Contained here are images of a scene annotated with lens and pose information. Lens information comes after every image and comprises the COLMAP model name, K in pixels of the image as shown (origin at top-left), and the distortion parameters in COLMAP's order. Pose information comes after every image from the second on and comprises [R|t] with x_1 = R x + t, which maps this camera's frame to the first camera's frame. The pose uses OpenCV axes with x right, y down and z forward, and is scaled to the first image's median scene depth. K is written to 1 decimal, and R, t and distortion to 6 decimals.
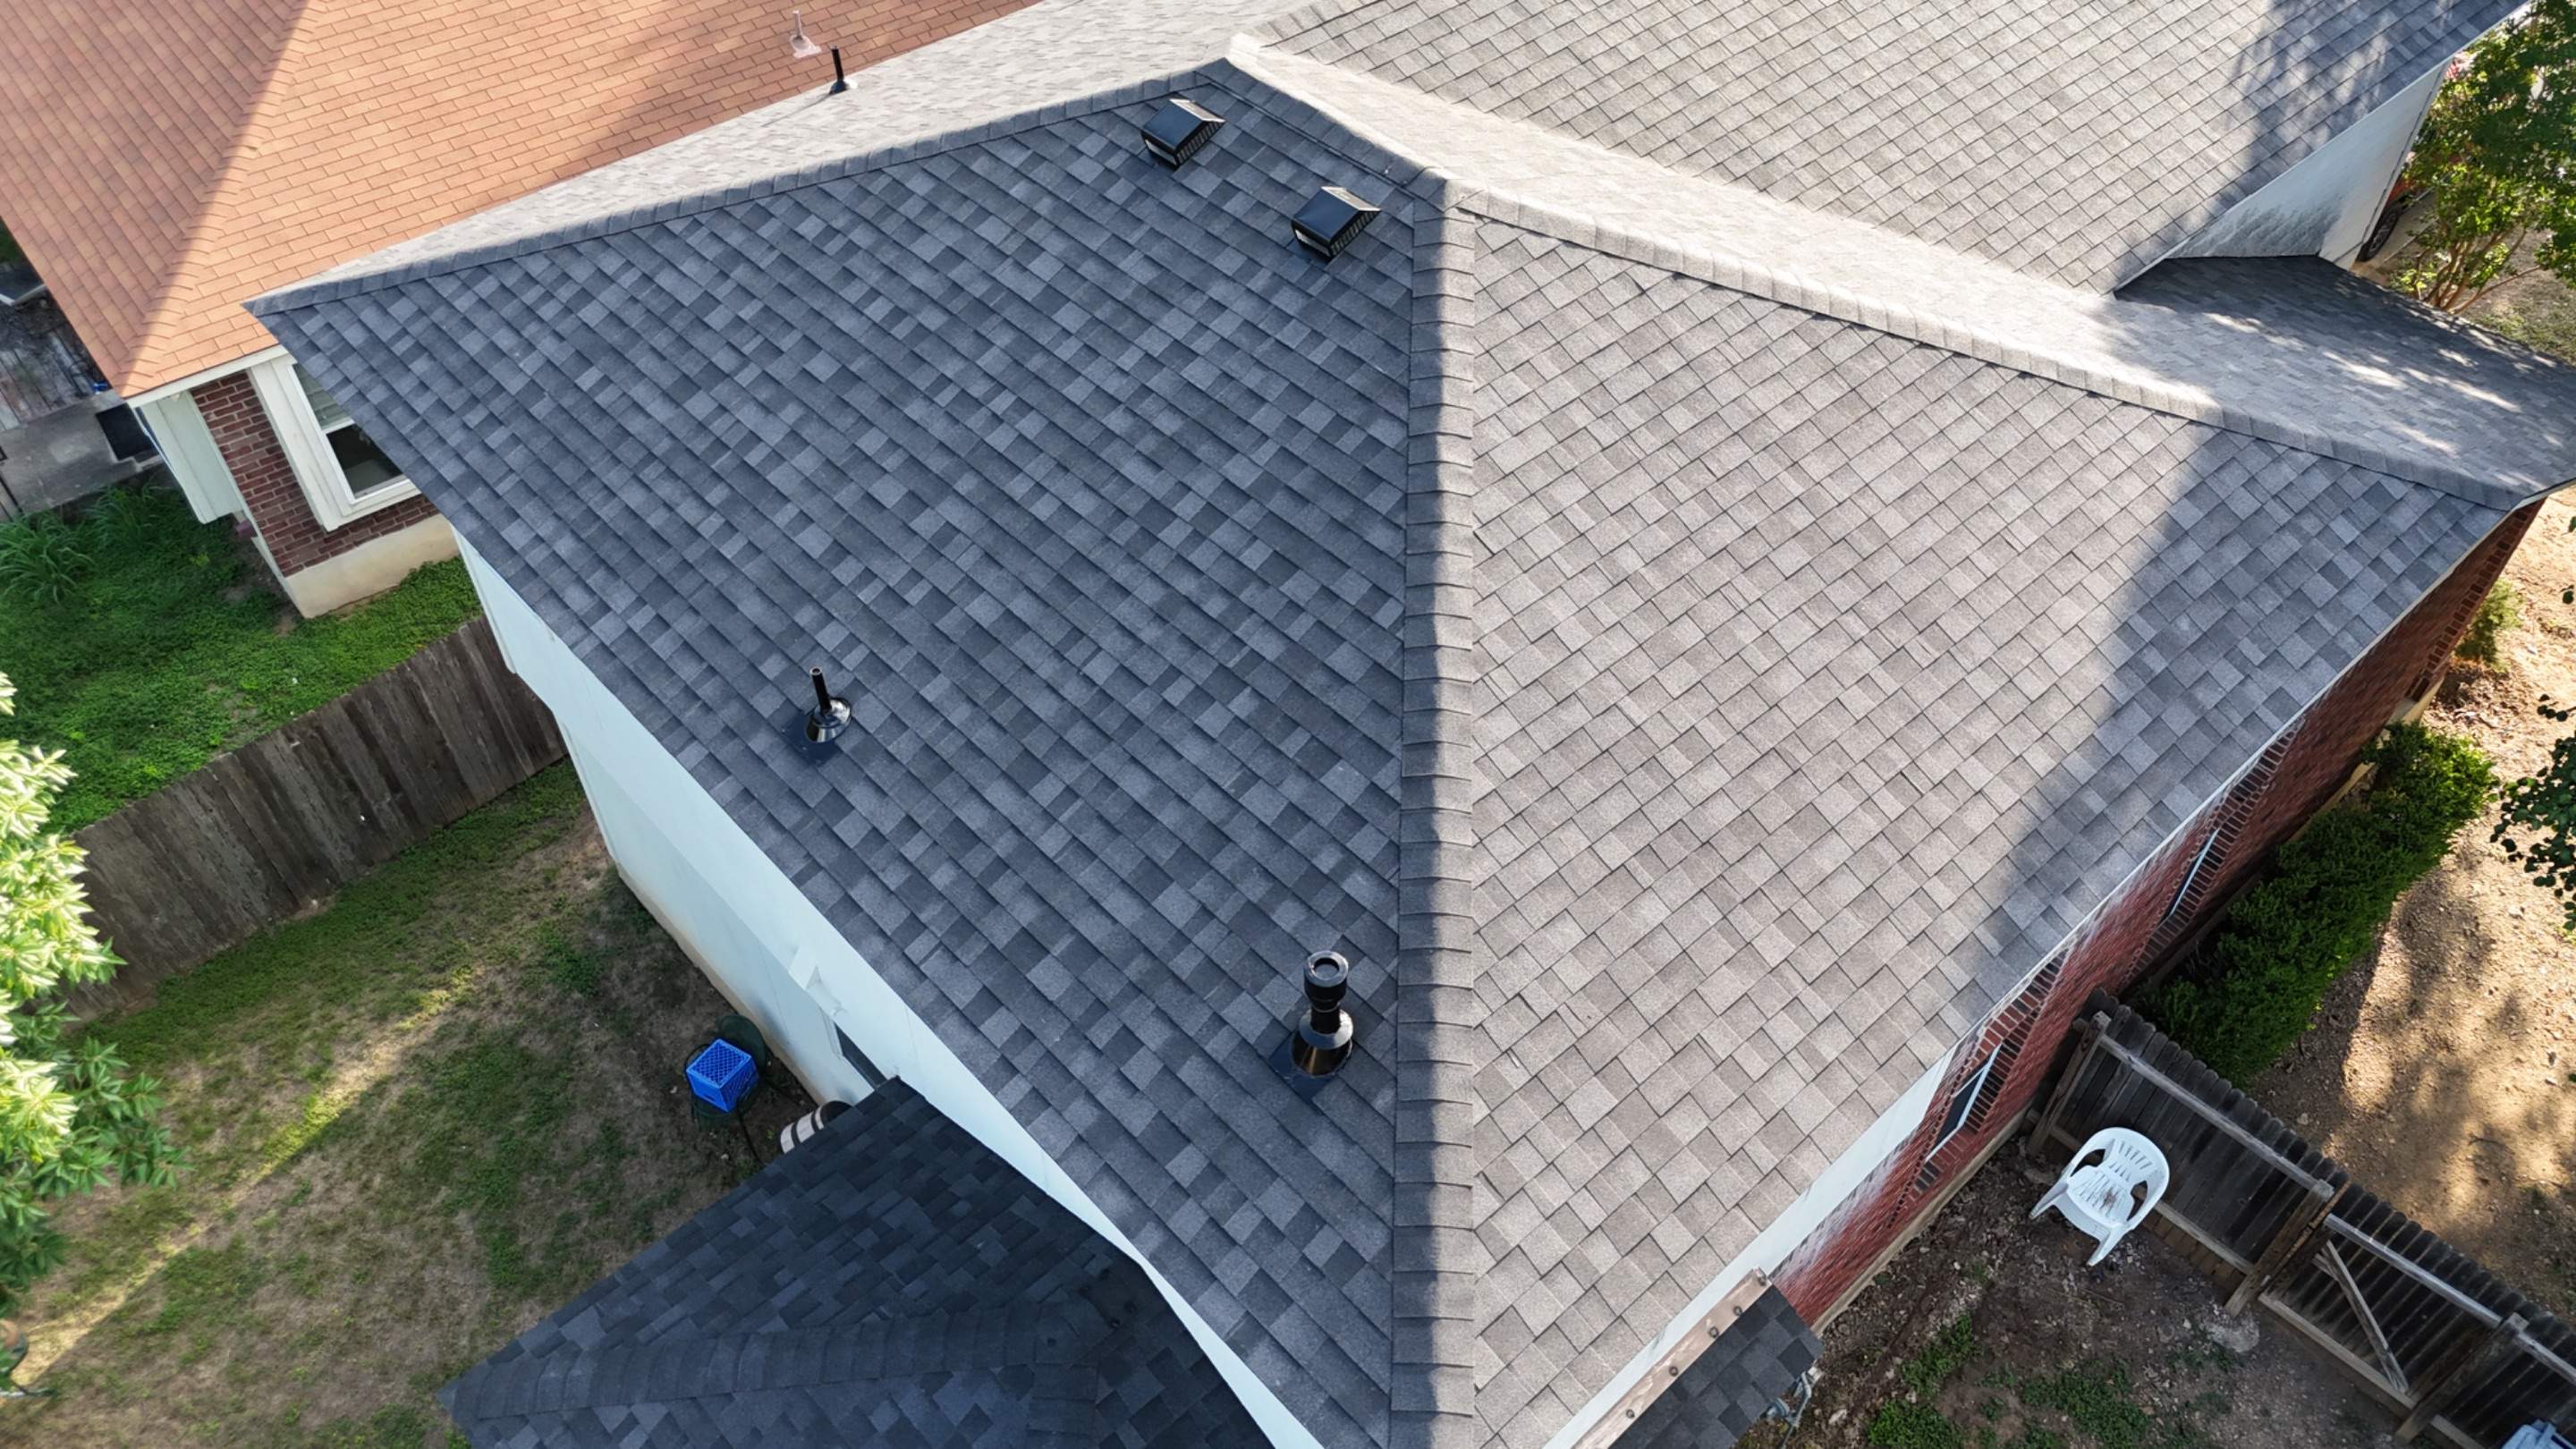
lens RADIAL K [[1897.5, 0, 1291.2], [0, 1897.5, 724.5], [0, 0, 1]] dist [0.077453, -0.076033]
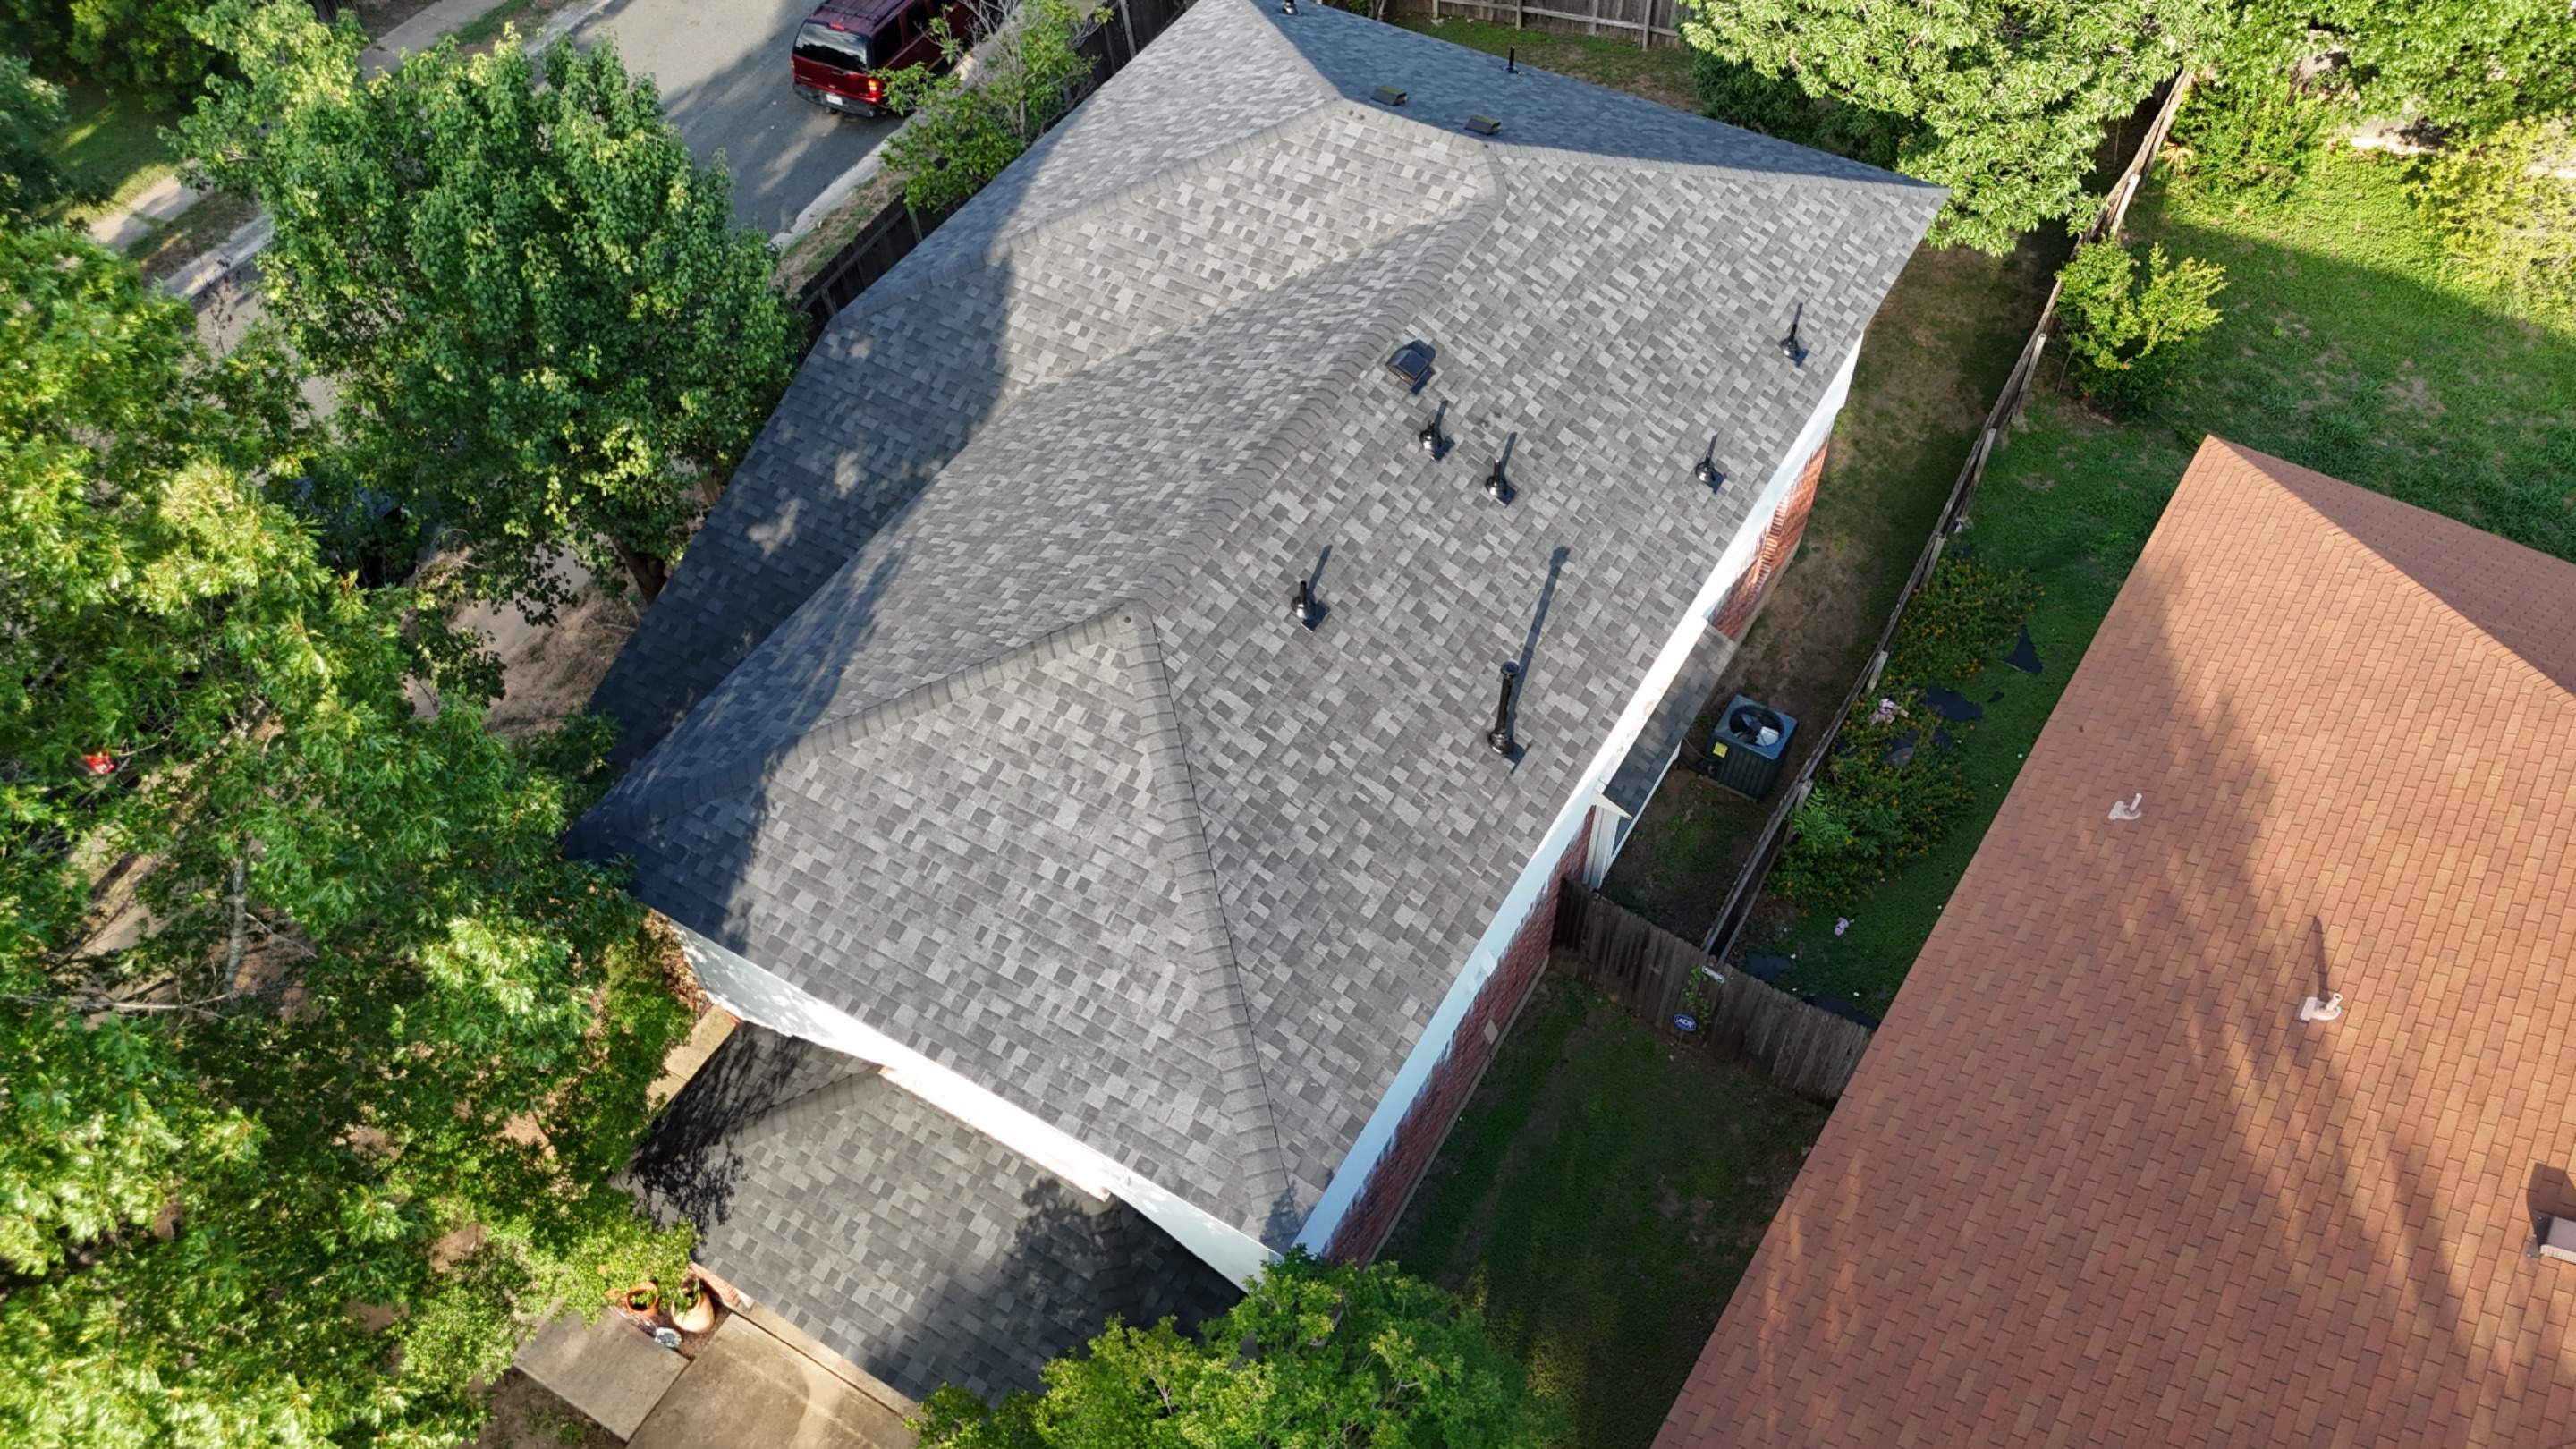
lens RADIAL K [[1897.5, 0, 1291.1], [0, 1897.5, 729.5], [0, 0, 1]] dist [0.077453, -0.076033]
pose [[-0.956098, 0.229478, -0.182252, 0.704229], [-0.206805, -0.087729, 0.974441, -2.465974], [0.207624, 0.969352, 0.131335, 1.383572]]
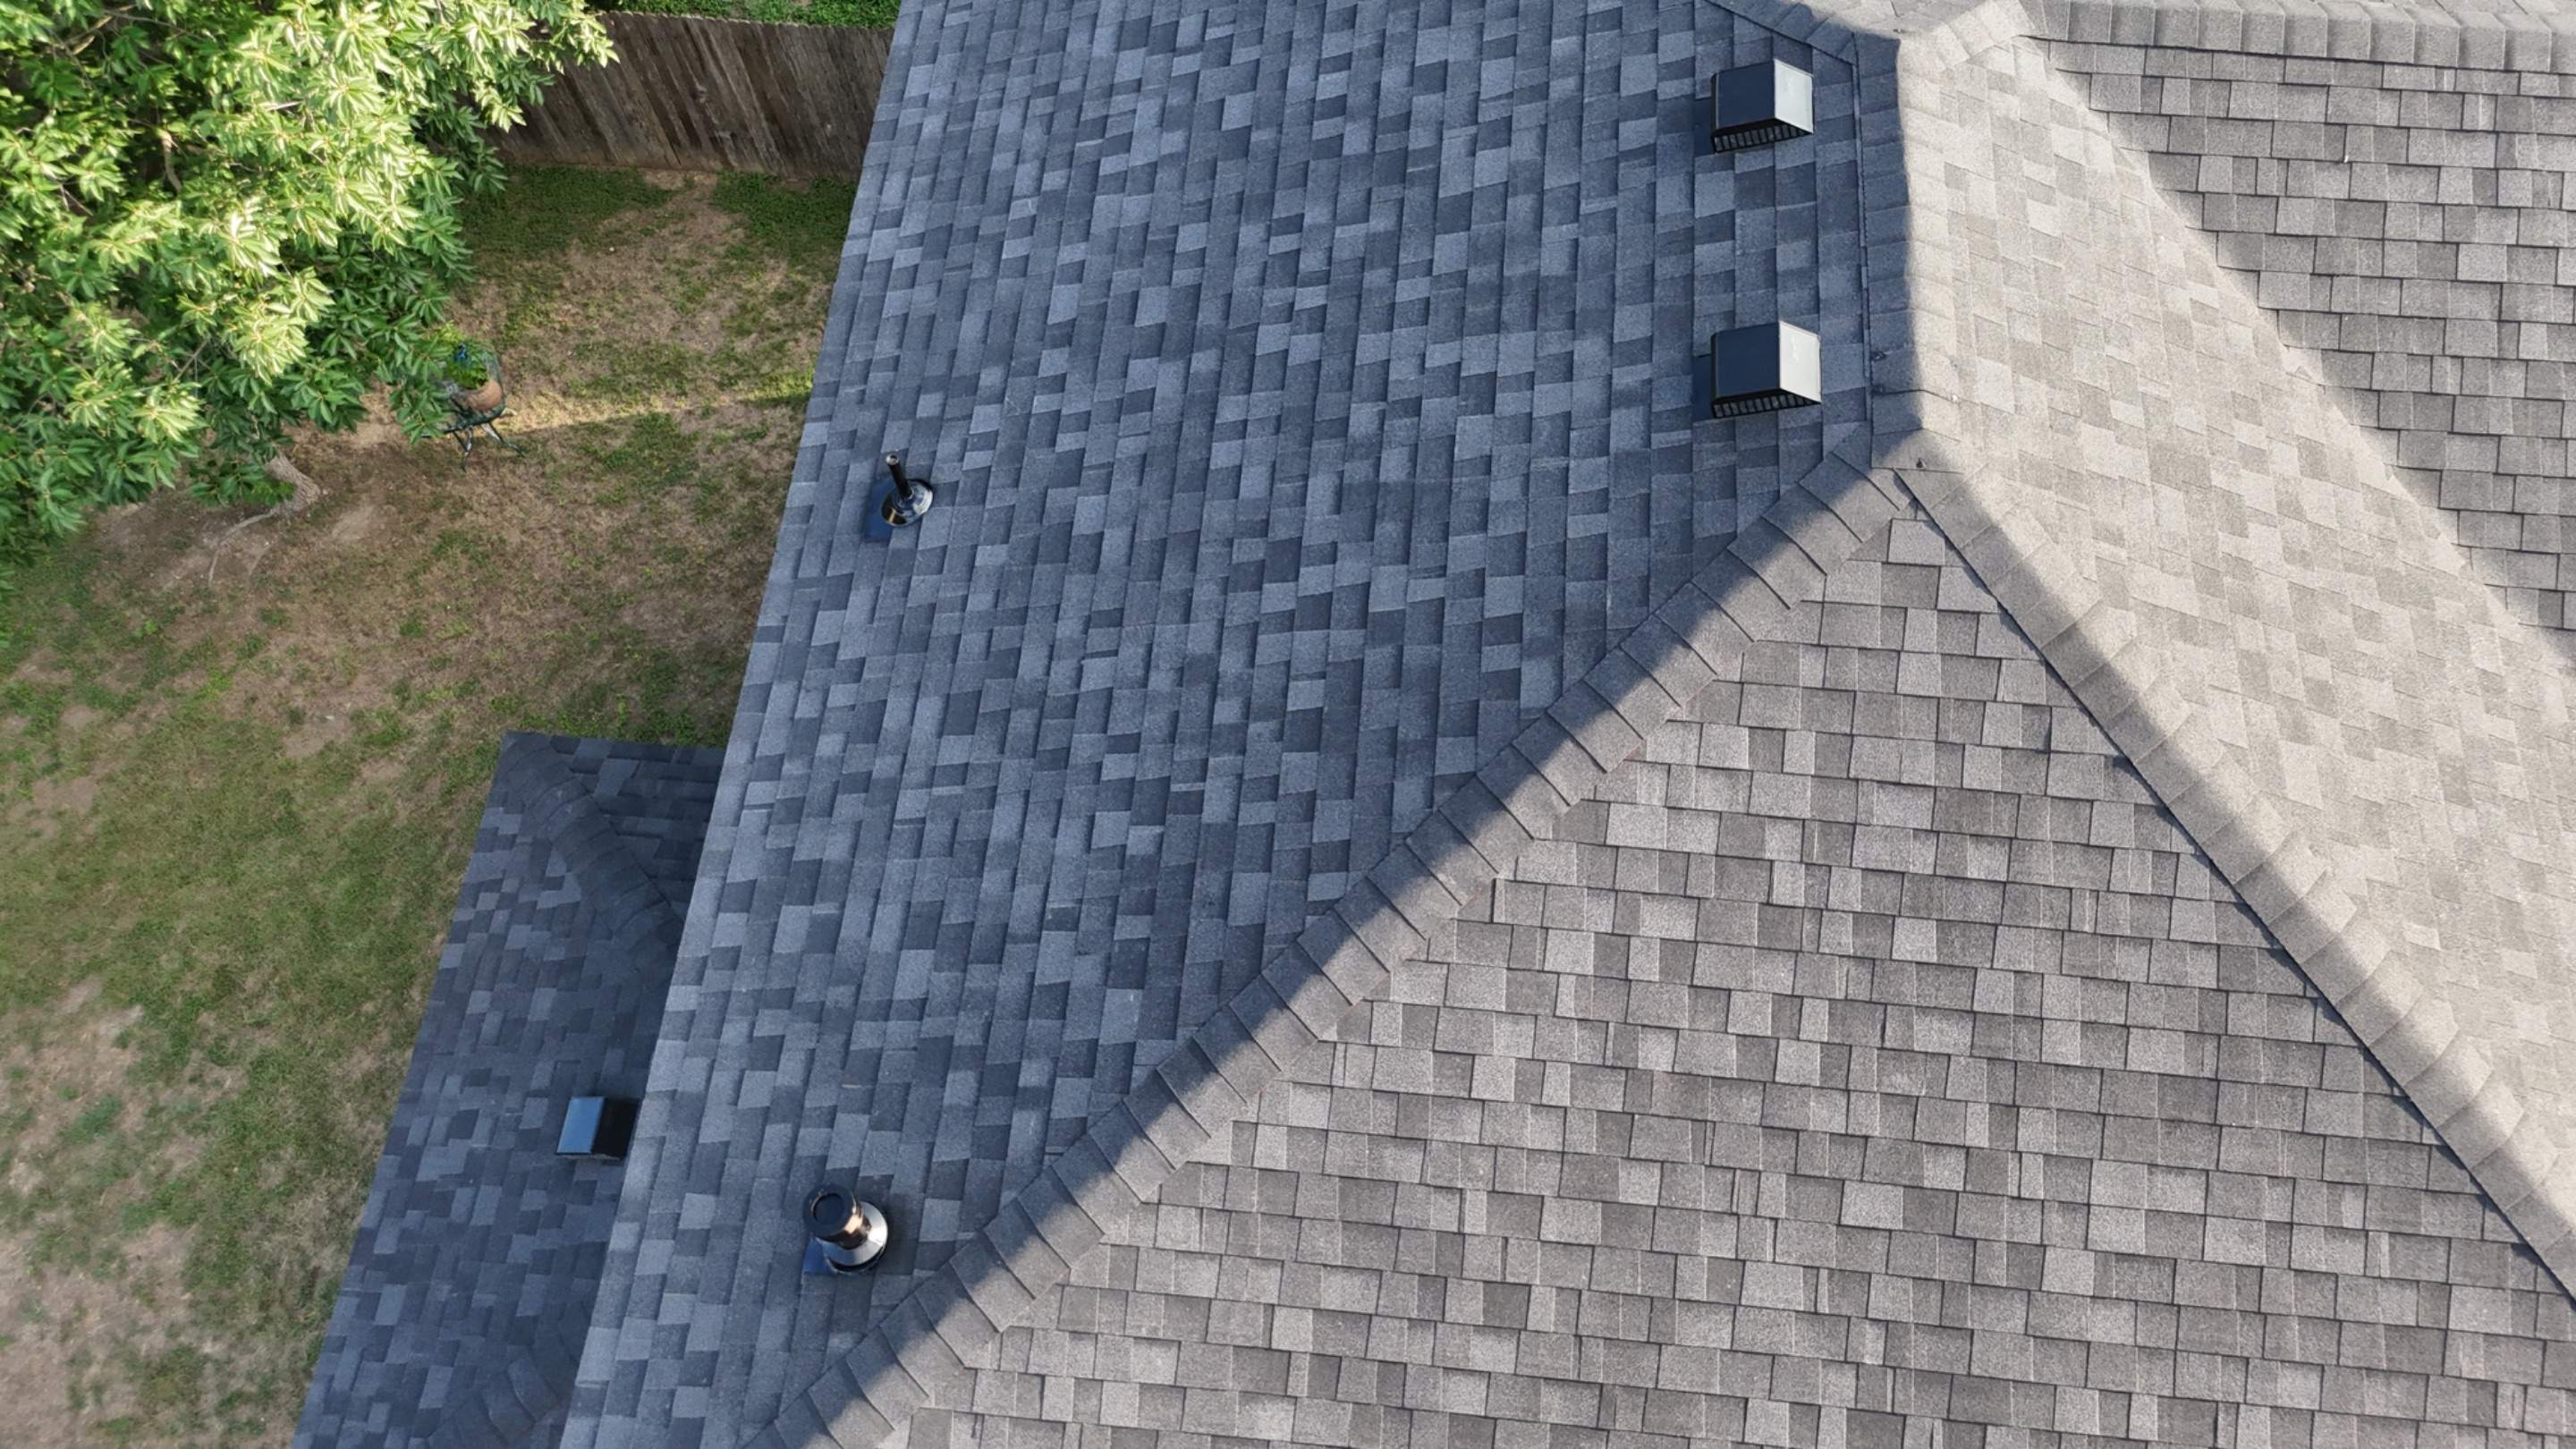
lens RADIAL K [[1897.5, 0, 1292.5], [0, 1897.5, 723.4], [0, 0, 1]] dist [0.077453, -0.076033]
pose [[0.673885, 0.667843, -0.316013, 0.208699], [-0.532898, 0.735609, 0.418210, -0.364891], [0.511760, -0.113423, 0.851608, 0.309628]]
